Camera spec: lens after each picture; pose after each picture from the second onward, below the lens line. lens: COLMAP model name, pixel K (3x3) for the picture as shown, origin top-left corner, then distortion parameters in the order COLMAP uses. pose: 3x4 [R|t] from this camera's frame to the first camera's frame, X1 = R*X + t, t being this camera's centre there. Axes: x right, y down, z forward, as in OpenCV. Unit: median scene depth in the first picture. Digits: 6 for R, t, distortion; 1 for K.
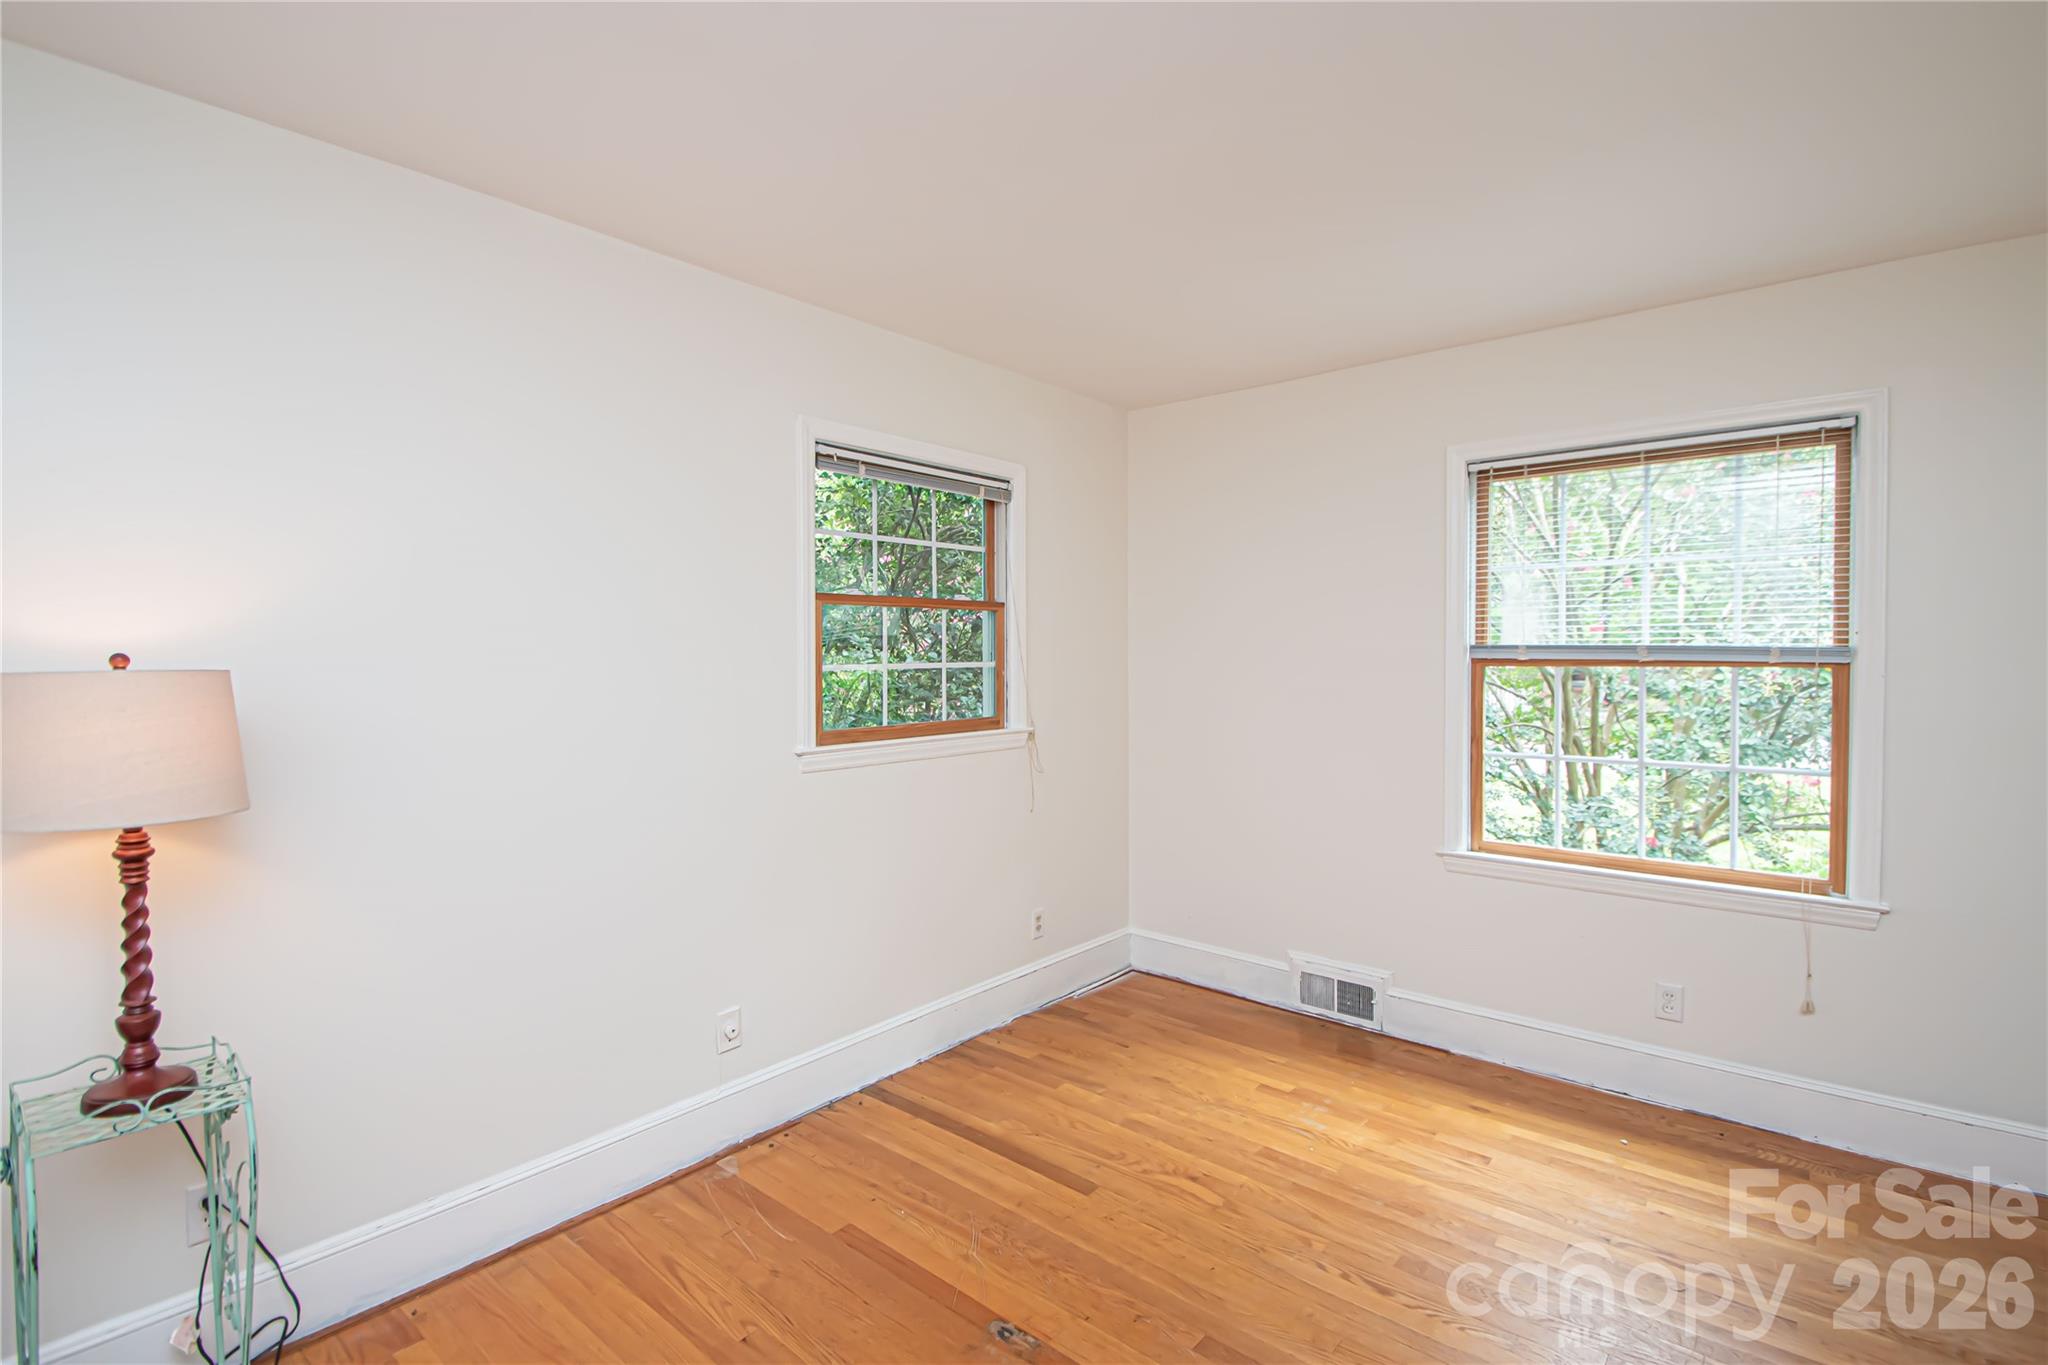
lens RADIAL K [[960.0, 0, 1026.9], [0, 960.0, 653.6], [0, 0, 1]] dist [-0.013006, -0.000500]
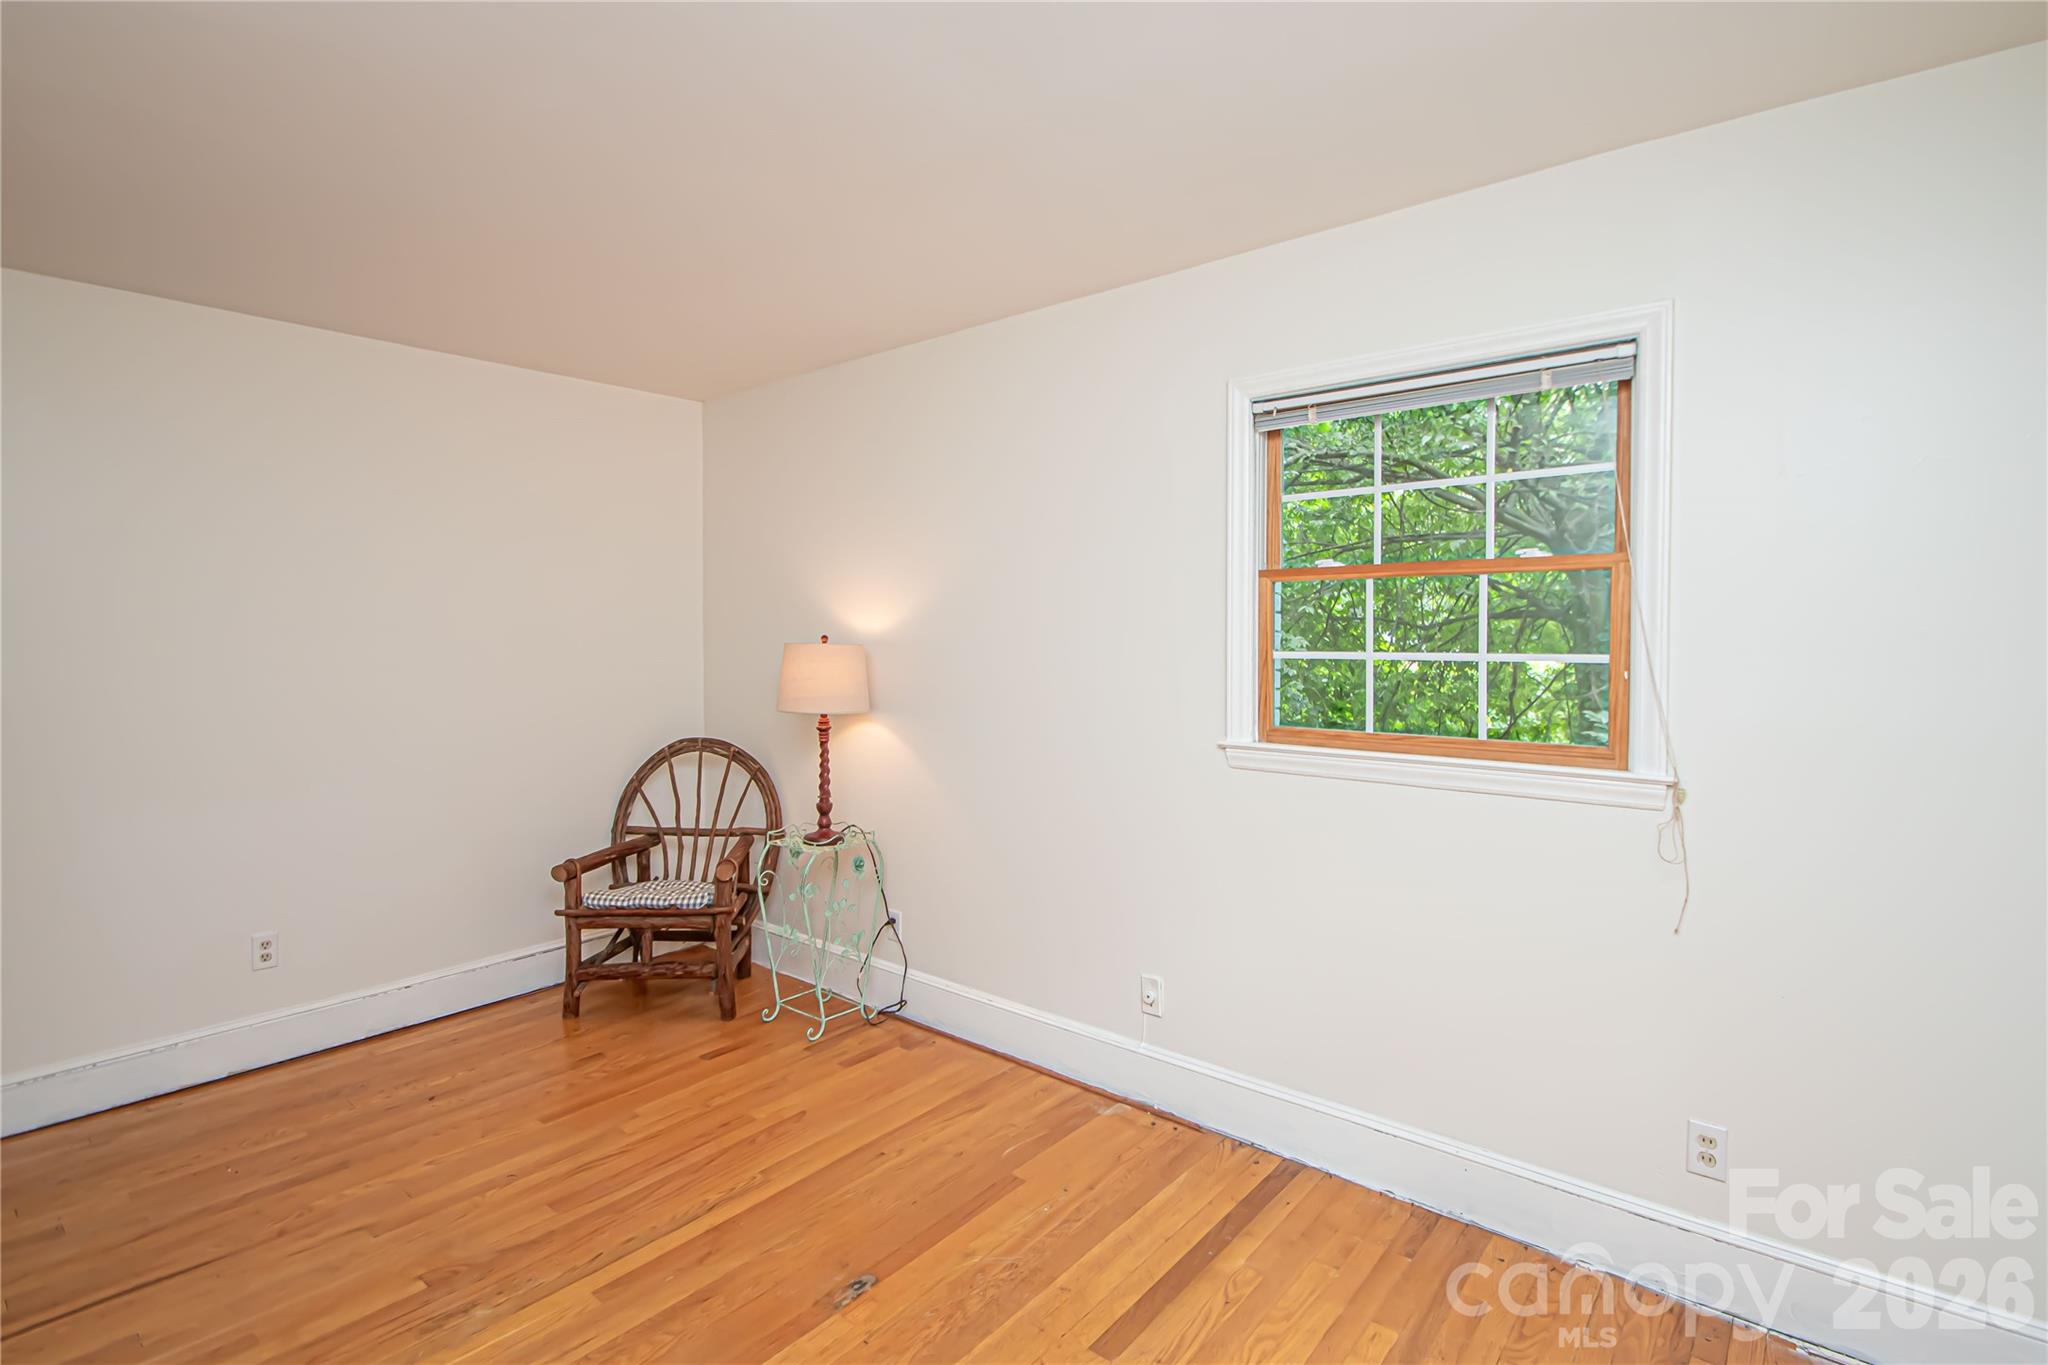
lens RADIAL K [[953.5, 0, 969.4], [0, 953.5, 628.3], [0, 0, 1]] dist [-0.002142, -0.000560]
pose [[-0.013571, 0.004156, -0.999899, 0.780827], [0.001438, 0.999990, 0.004136, -0.015167], [0.999907, -0.001382, -0.013577, 0.862398]]
